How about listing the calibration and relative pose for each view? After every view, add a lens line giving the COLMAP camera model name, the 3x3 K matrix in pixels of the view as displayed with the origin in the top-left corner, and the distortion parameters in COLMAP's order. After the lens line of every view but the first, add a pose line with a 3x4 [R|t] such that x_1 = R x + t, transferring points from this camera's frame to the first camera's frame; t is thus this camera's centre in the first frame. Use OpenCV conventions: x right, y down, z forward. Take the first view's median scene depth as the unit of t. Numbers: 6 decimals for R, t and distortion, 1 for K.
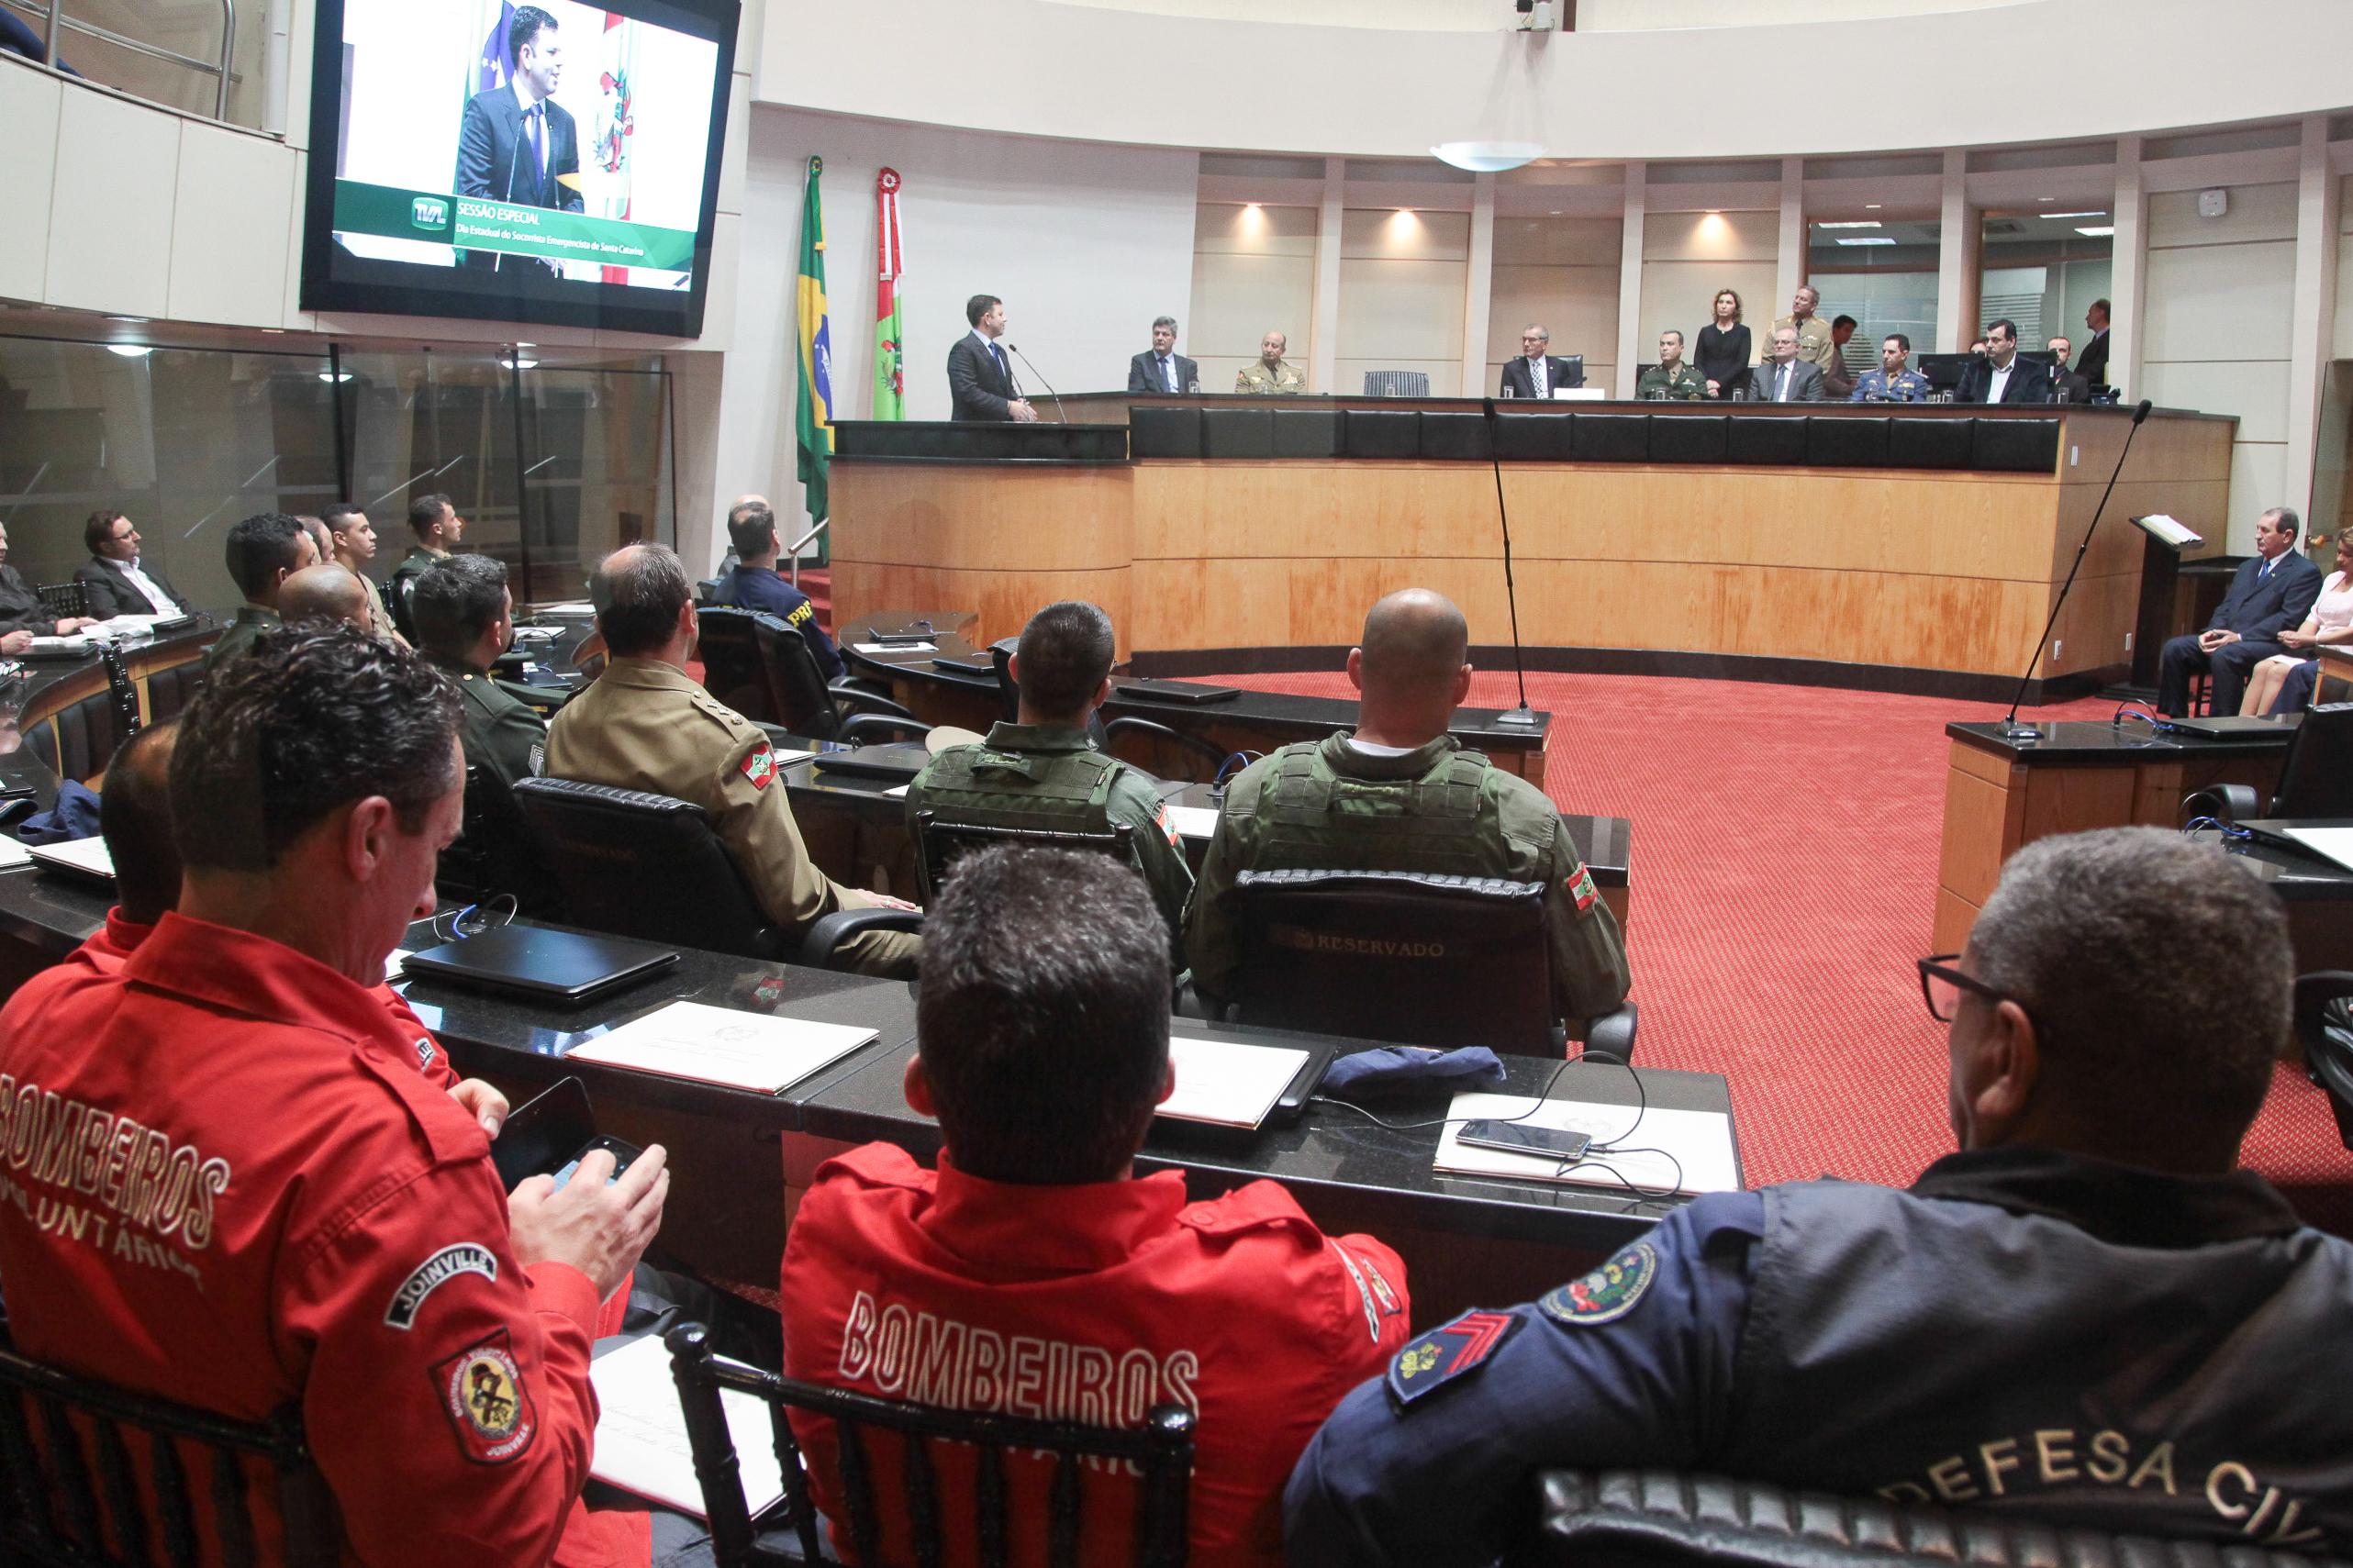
lens RADIAL K [[1760.5, 0, 1176.5], [0, 1760.5, 784.0], [0, 0, 1]] dist [-0.112978, 0.070448]
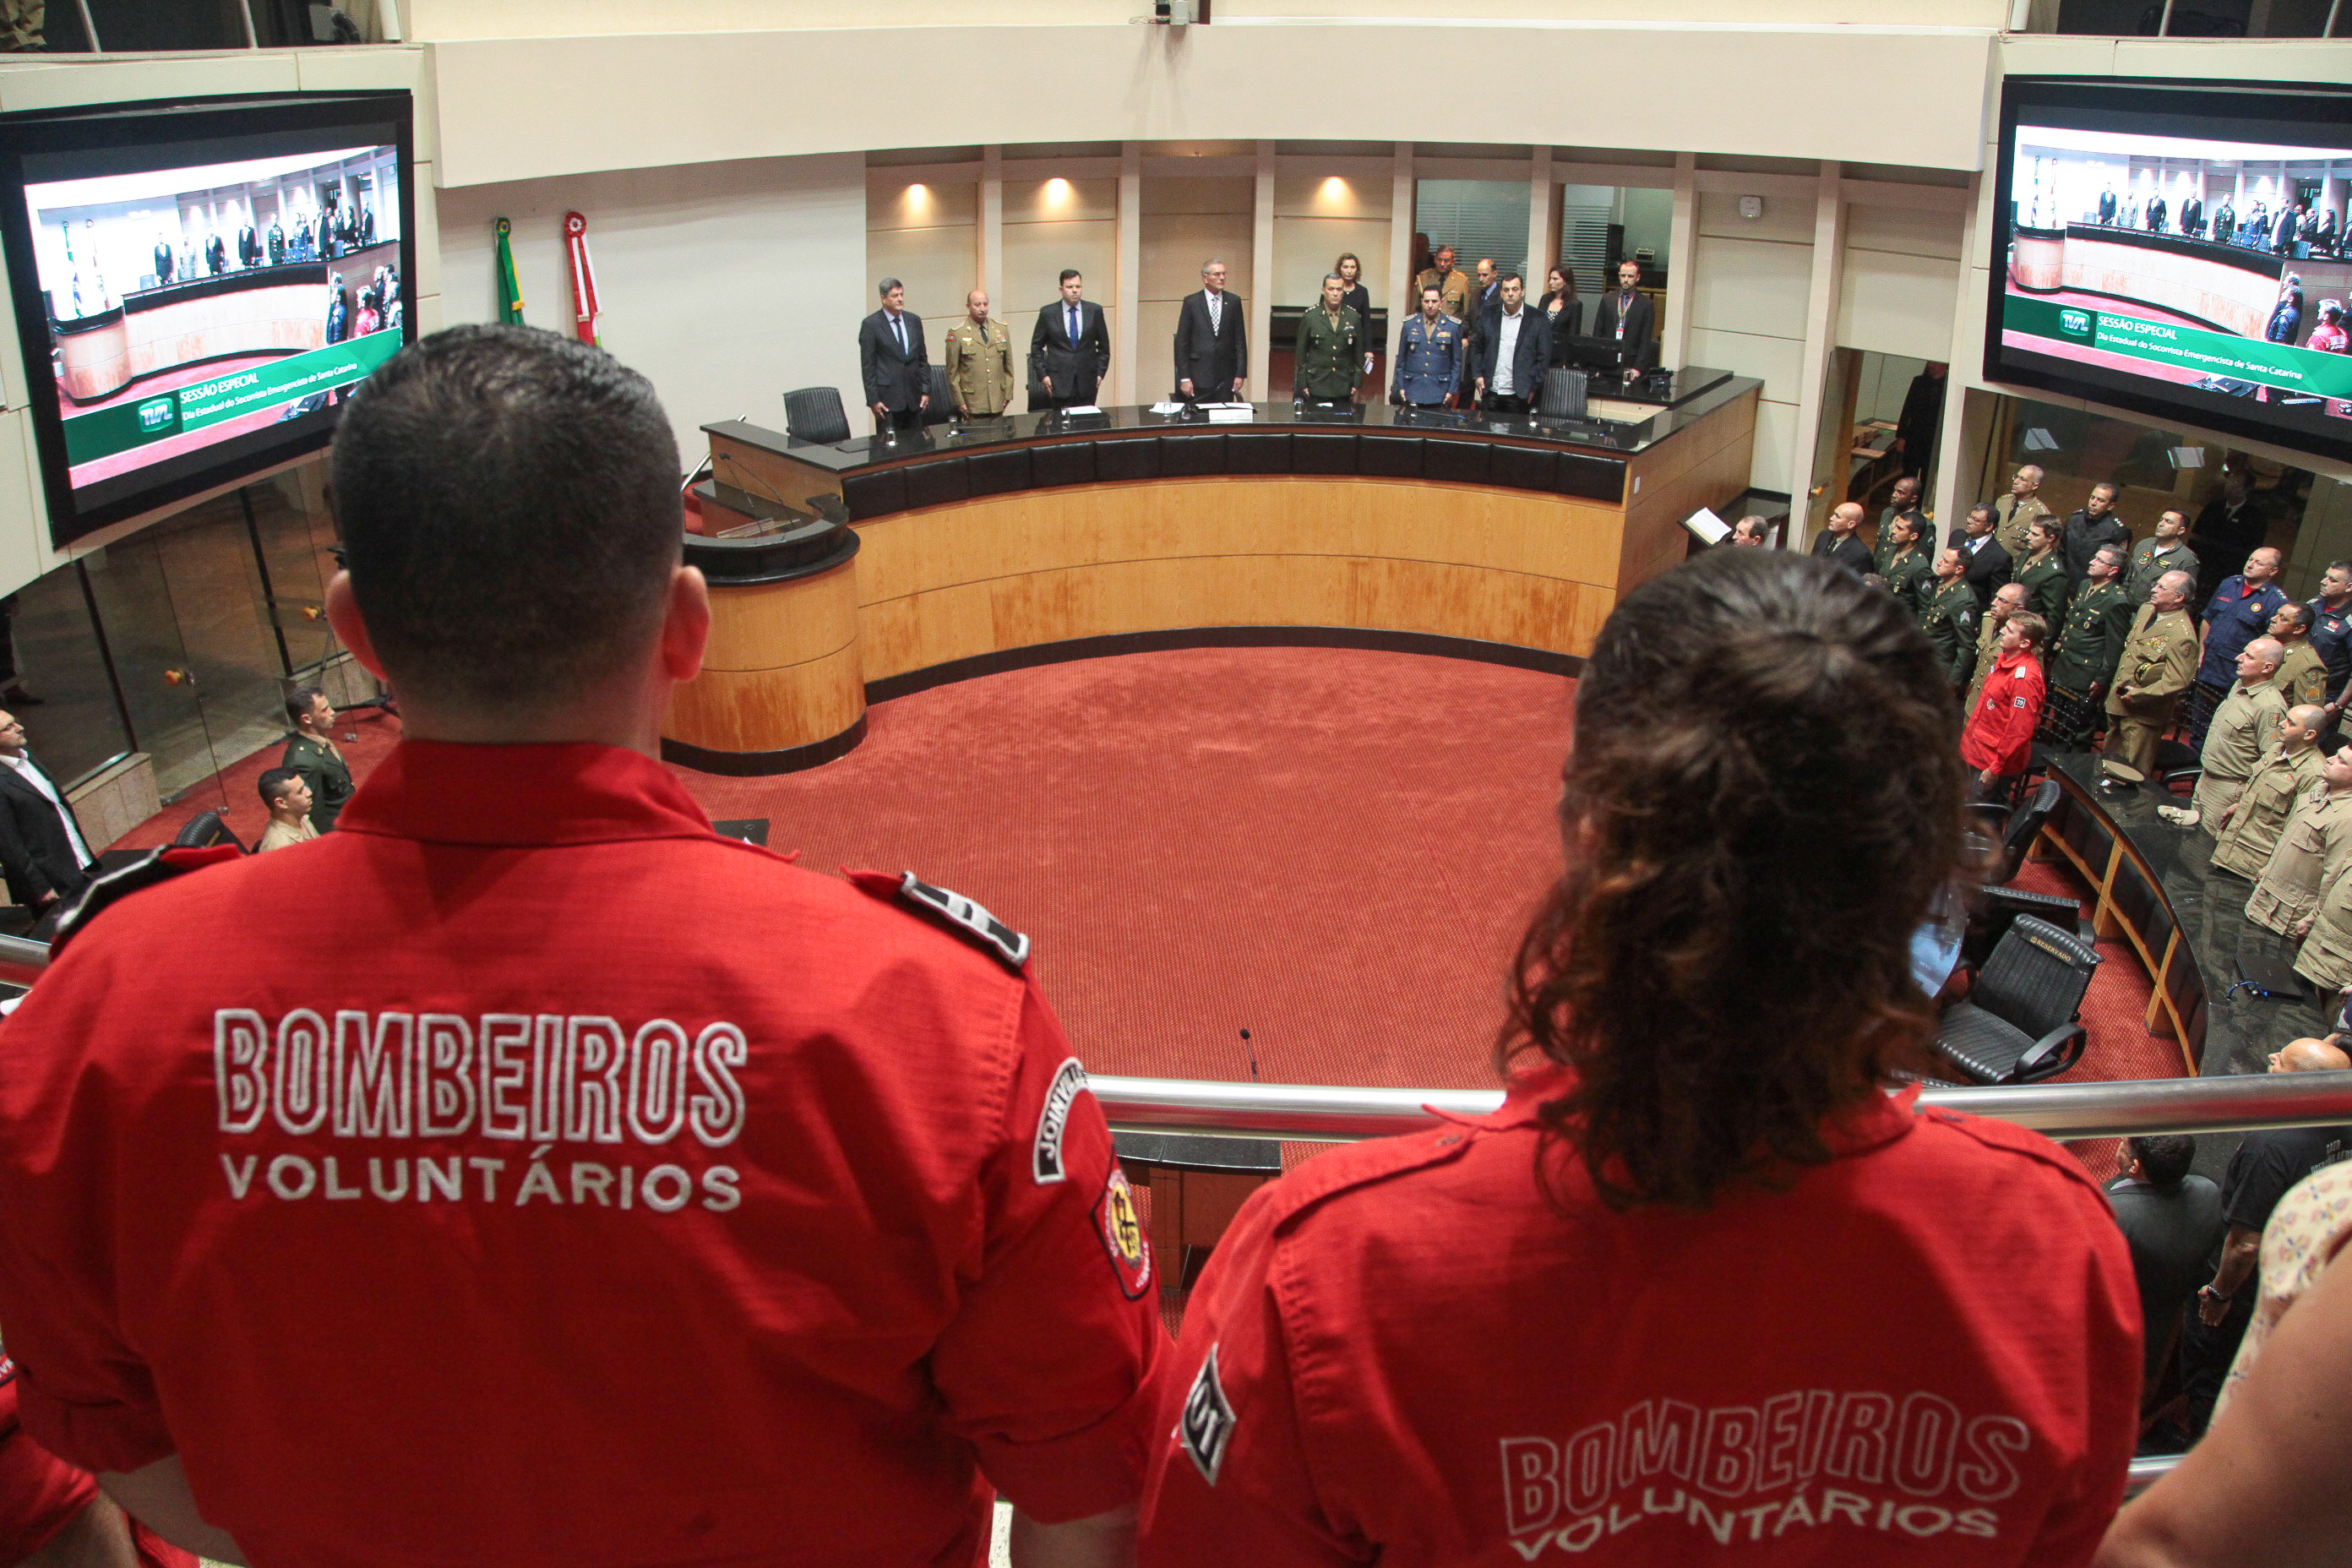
lens RADIAL K [[1630.5, 0, 1171.8], [0, 1630.5, 776.3], [0, 0, 1]] dist [-0.117572, 0.083539]
pose [[0.975281, -0.104667, 0.194607, -0.039324], [0.052462, 0.965198, 0.256204, -0.269025], [-0.214650, -0.239662, 0.946830, -0.059365]]
